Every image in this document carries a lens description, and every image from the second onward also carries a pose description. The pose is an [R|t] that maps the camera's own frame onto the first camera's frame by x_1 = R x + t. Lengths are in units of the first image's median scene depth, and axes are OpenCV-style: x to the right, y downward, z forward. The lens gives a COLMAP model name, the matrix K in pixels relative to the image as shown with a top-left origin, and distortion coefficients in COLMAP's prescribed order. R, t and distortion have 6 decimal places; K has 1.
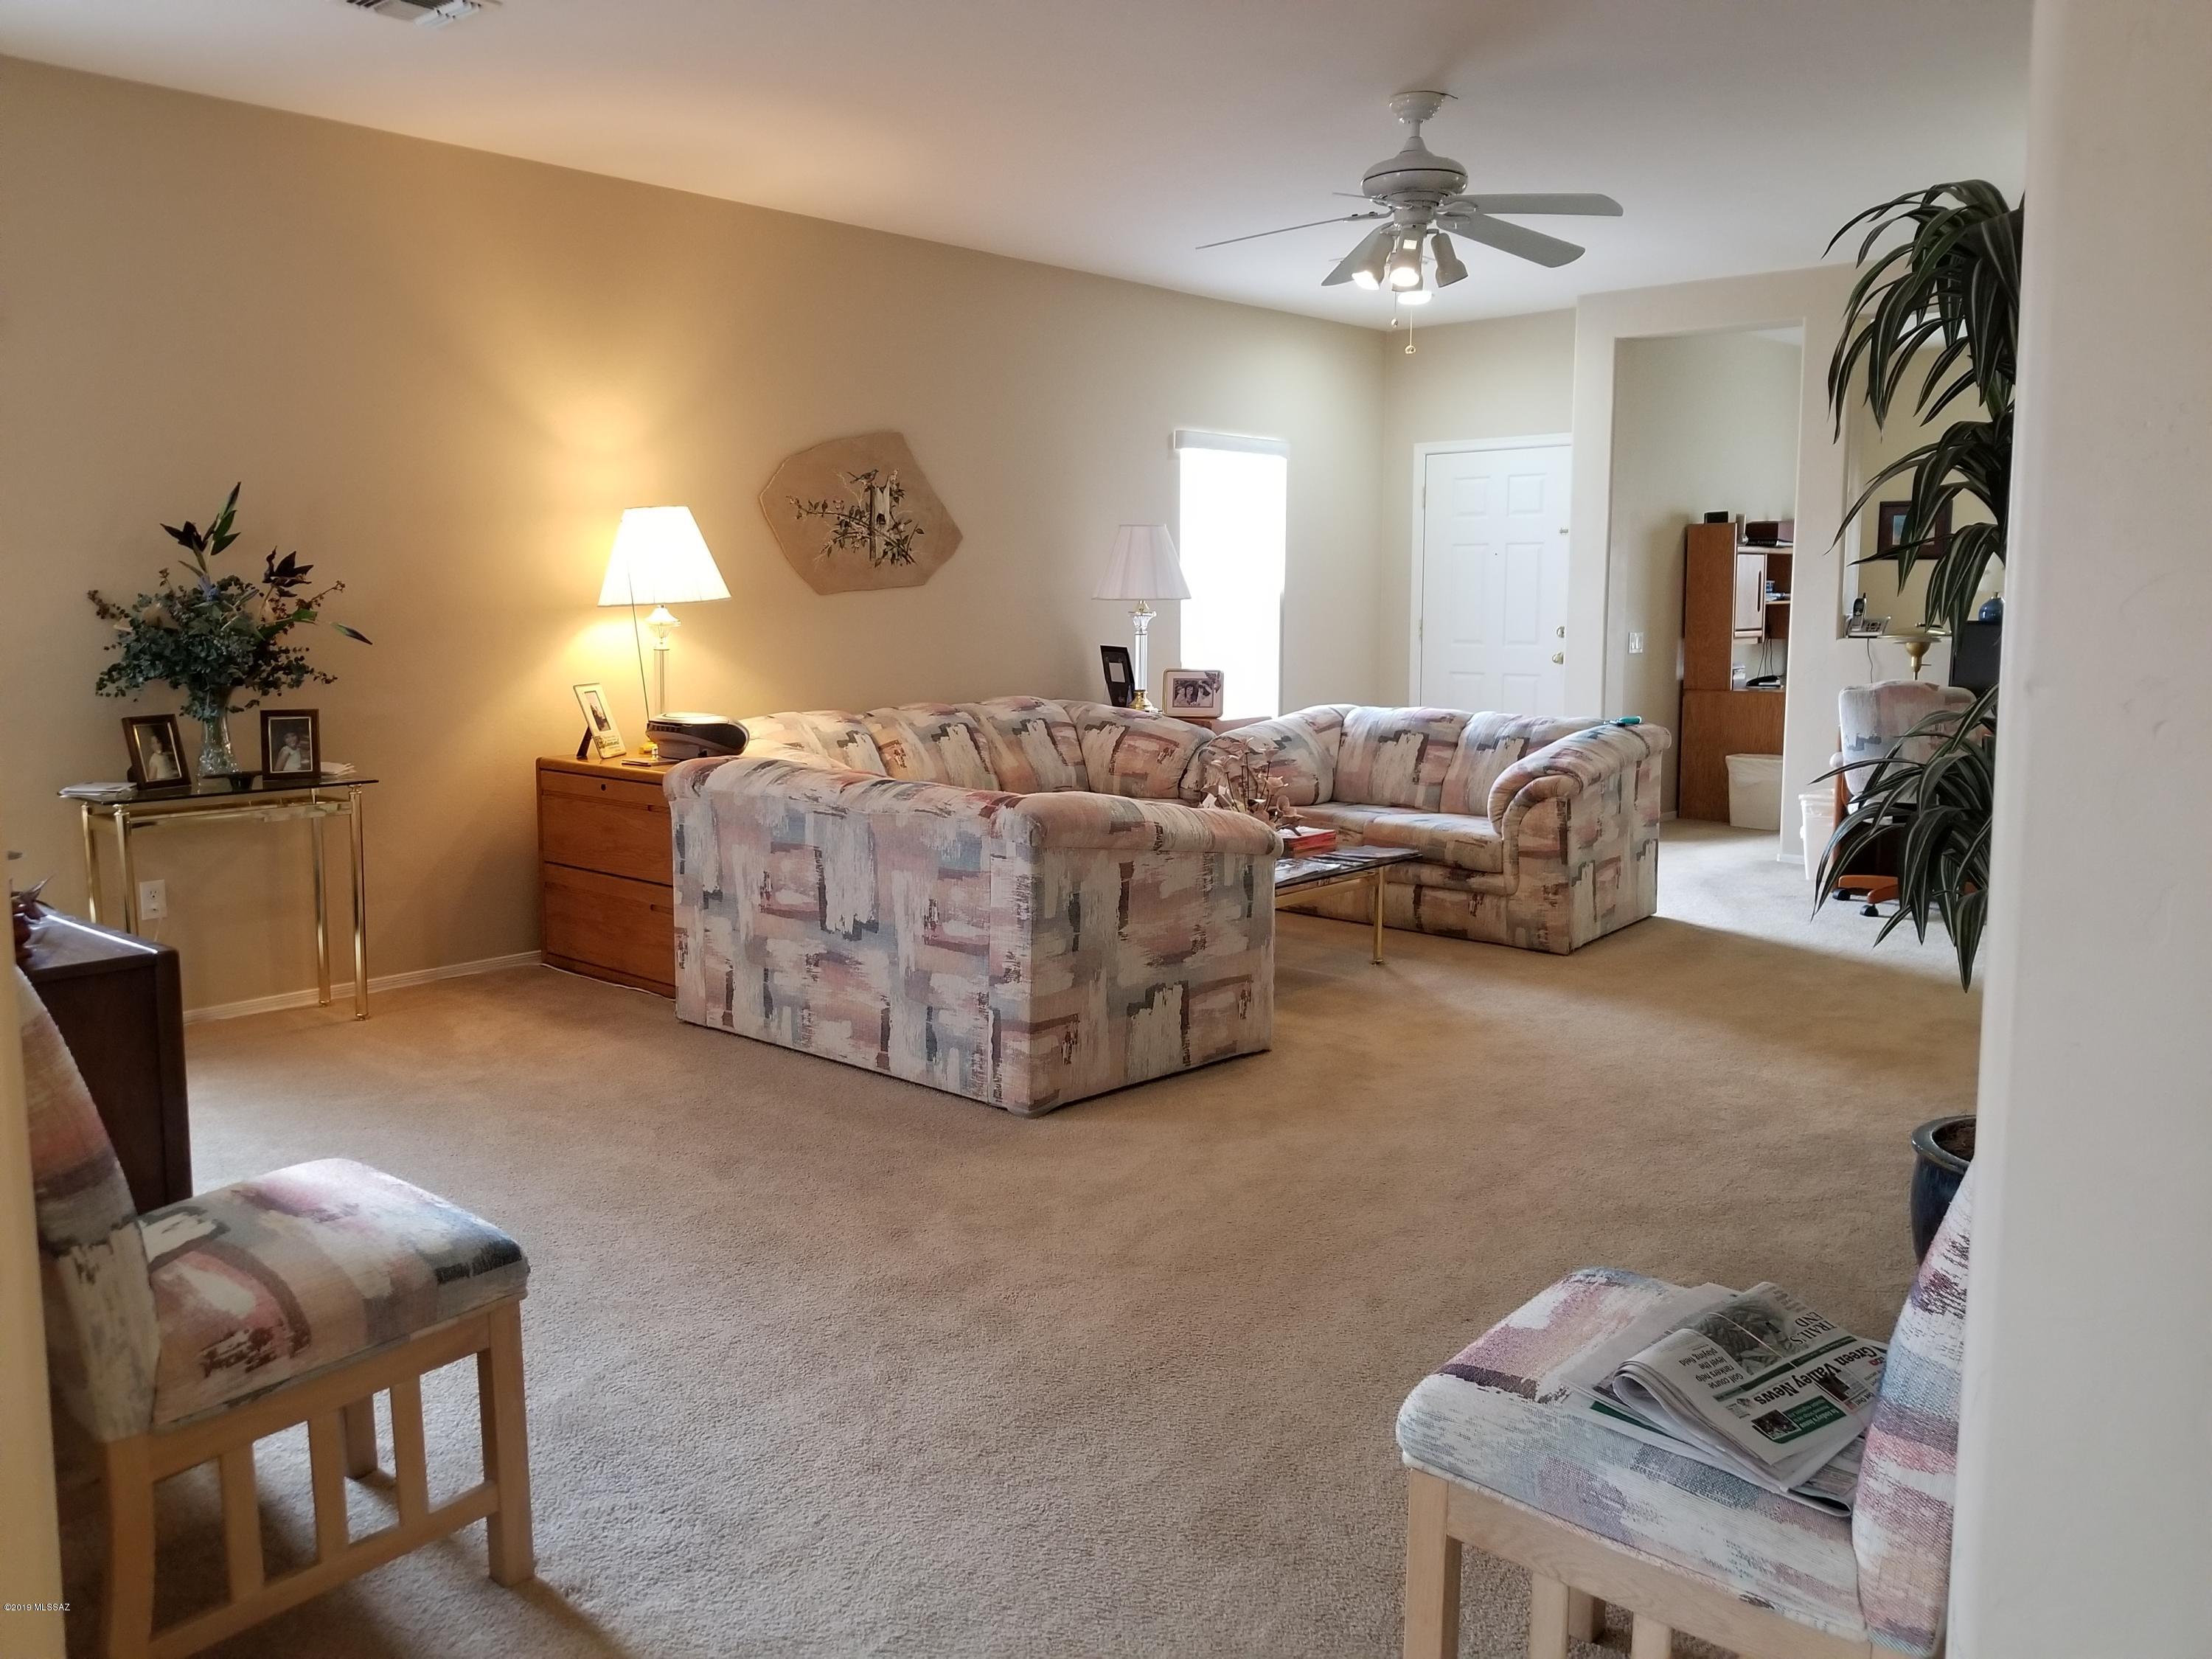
lens RADIAL K [[1710.7, 0, 1089.8], [0, 1710.7, 776.4], [0, 0, 1]] dist [0.081060, -0.137834]
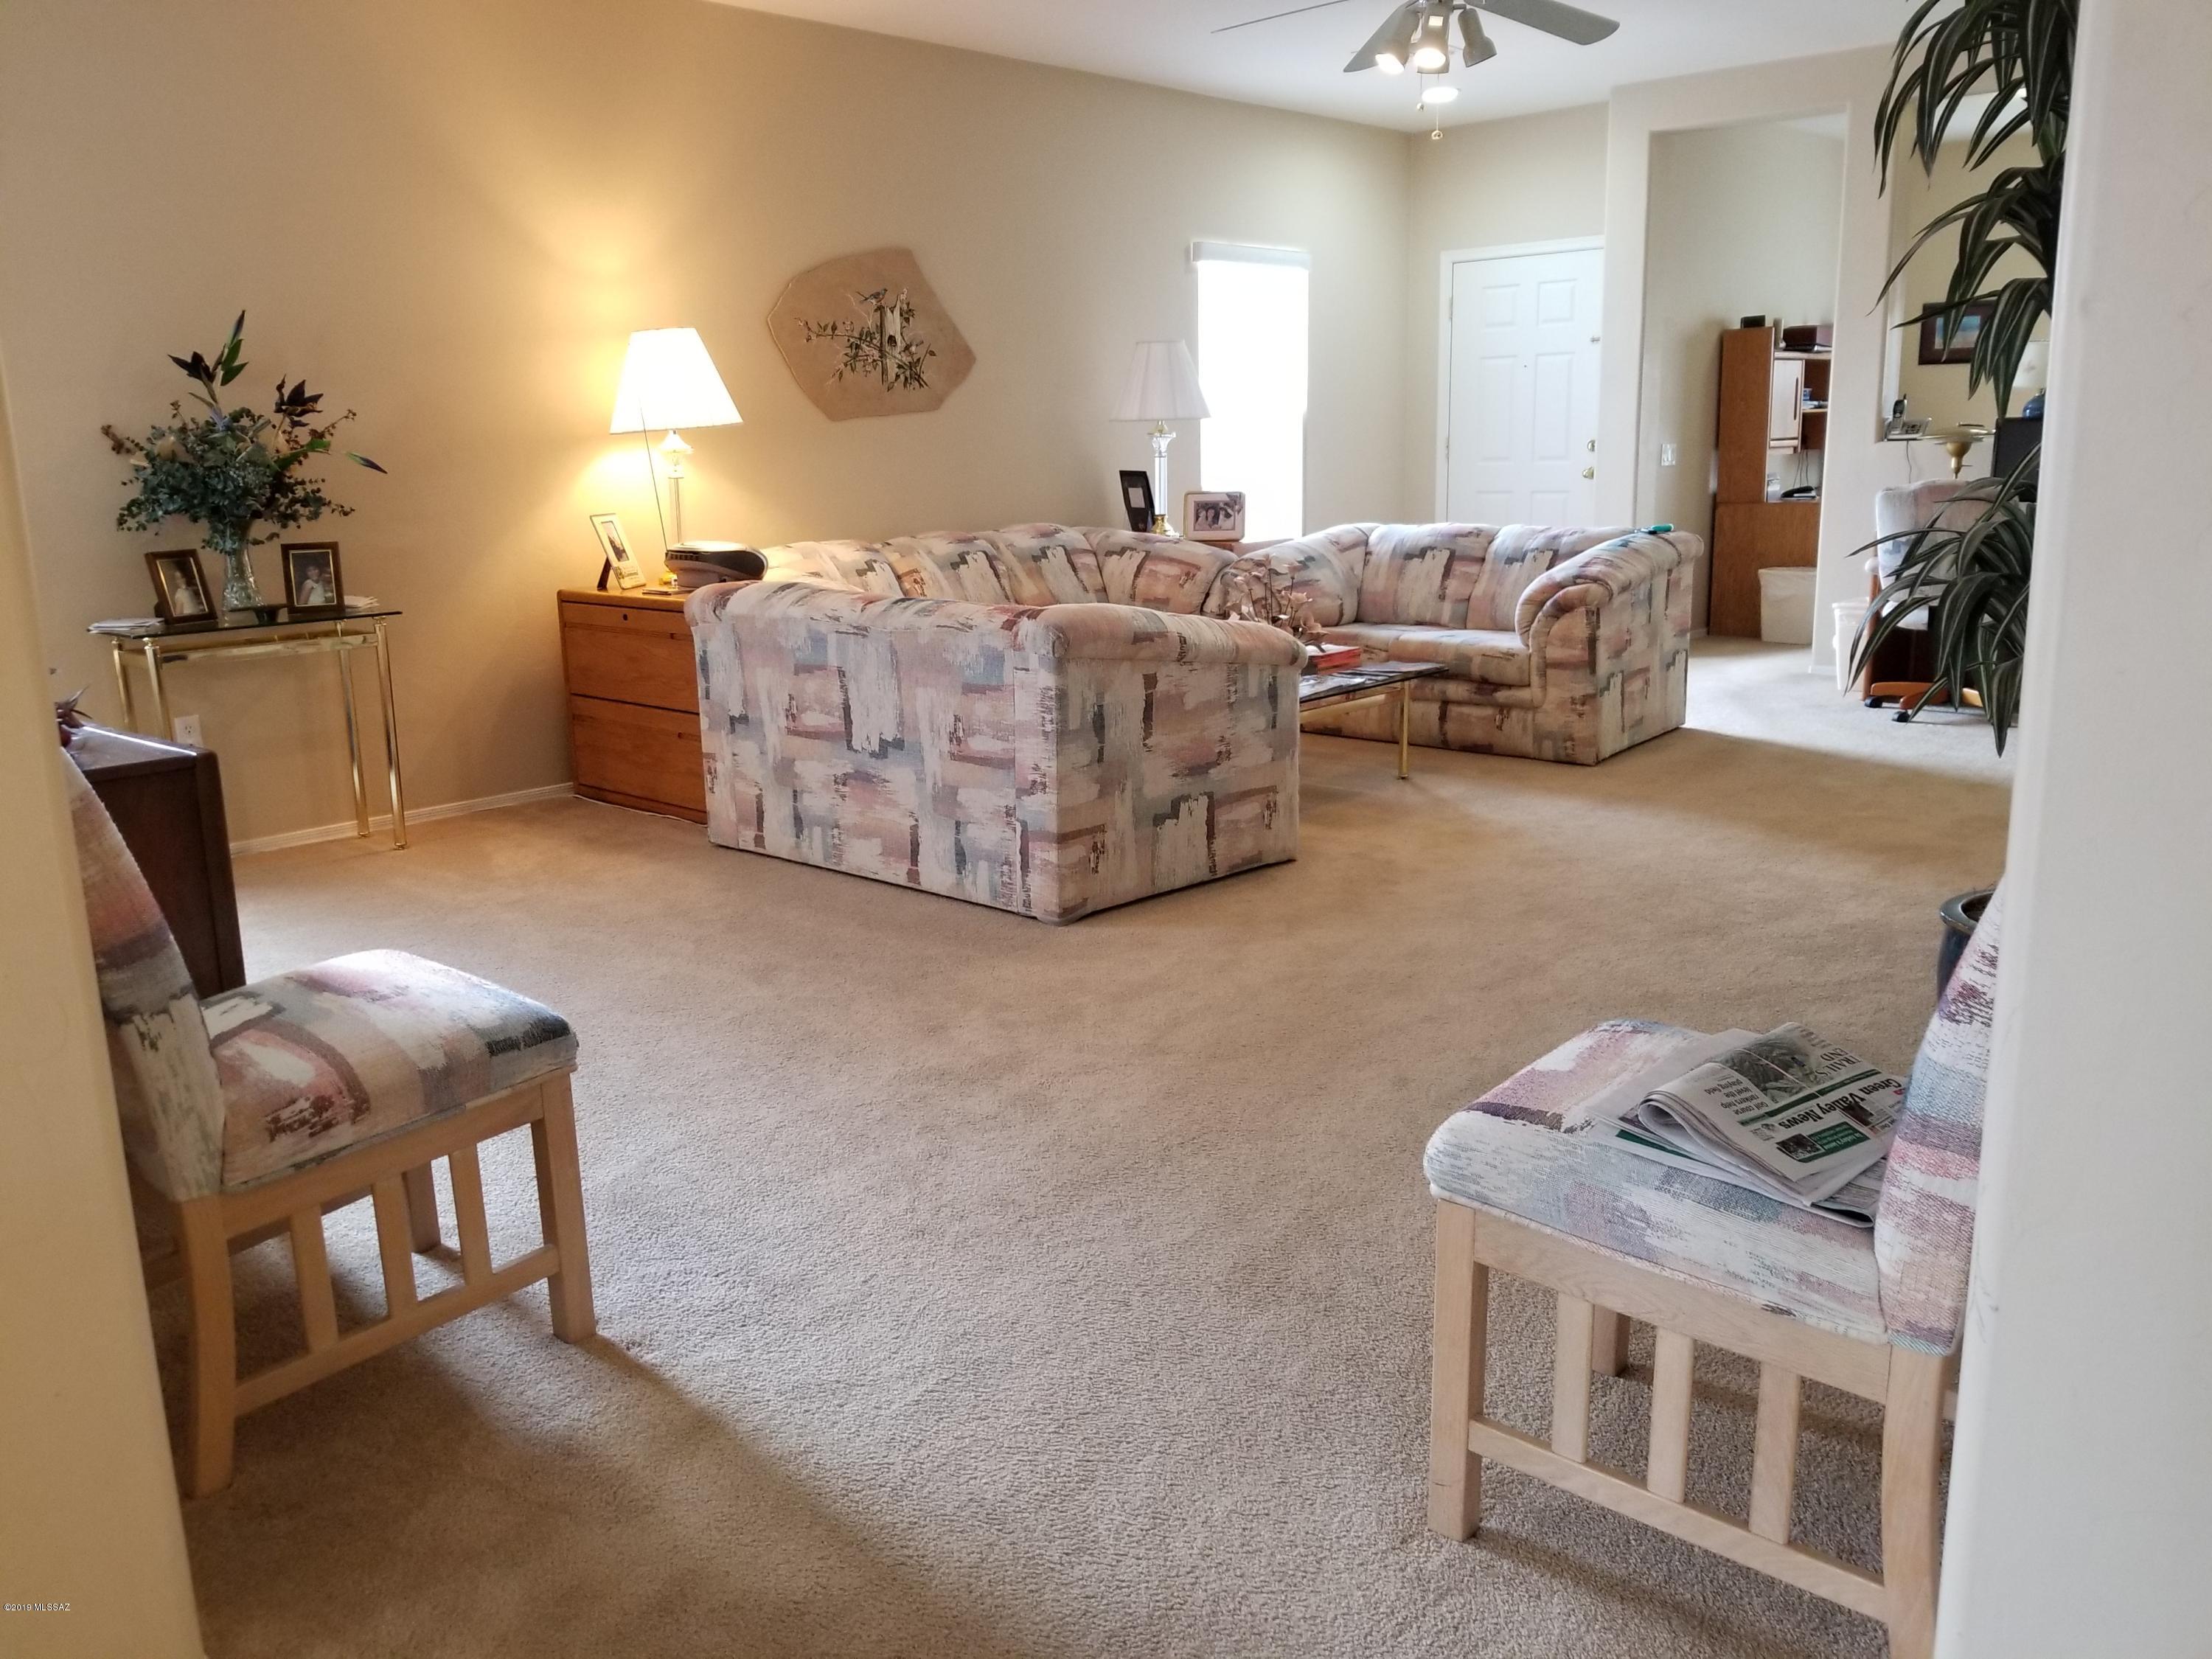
lens RADIAL K [[1709.4, 0, 1075.5], [0, 1709.4, 806.2], [0, 0, 1]] dist [0.091439, -0.183569]
pose [[0.999518, -0.020968, -0.022884, -0.000729], [0.023244, 0.994282, 0.104226, 0.021007], [0.020568, -0.104707, 0.994290, 0.000437]]
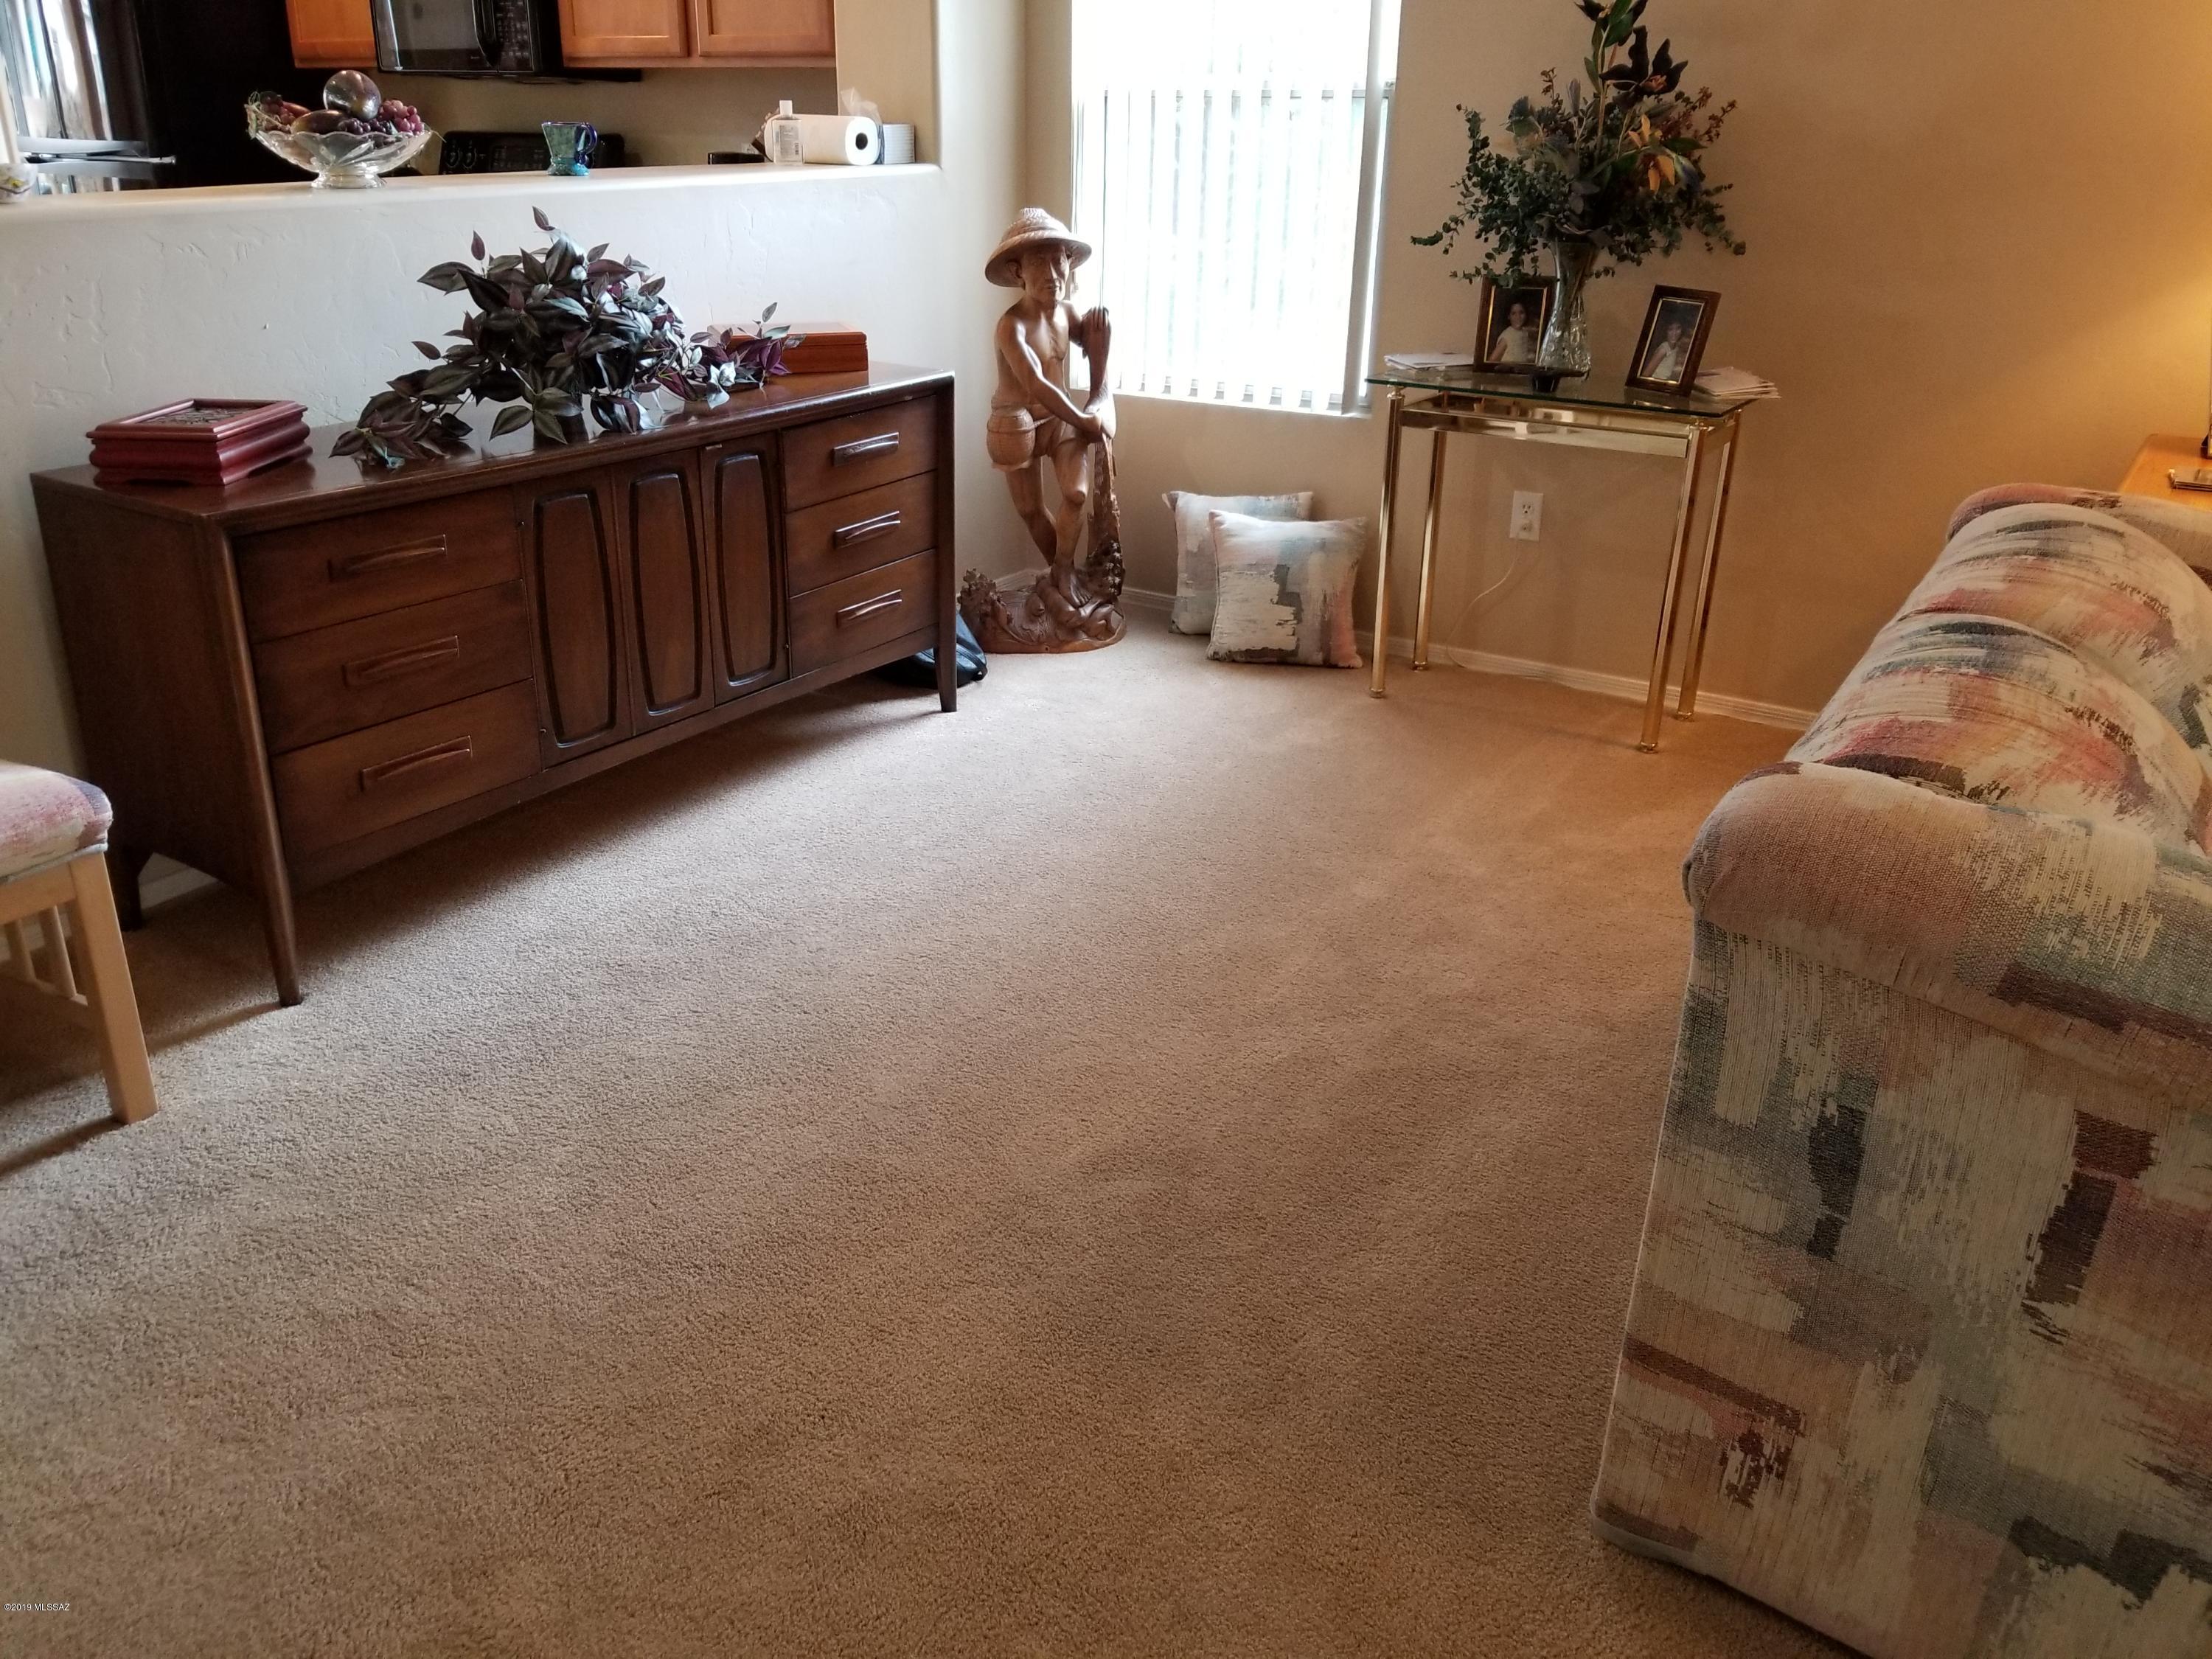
lens RADIAL K [[1710.7, 0, 1089.8], [0, 1710.7, 776.4], [0, 0, 1]] dist [0.081060, -0.137834]
pose [[0.136019, 0.365619, -0.920772, 0.229417], [-0.112283, 0.929111, 0.352343, -0.081435], [0.984323, 0.055462, 0.167429, 0.732233]]
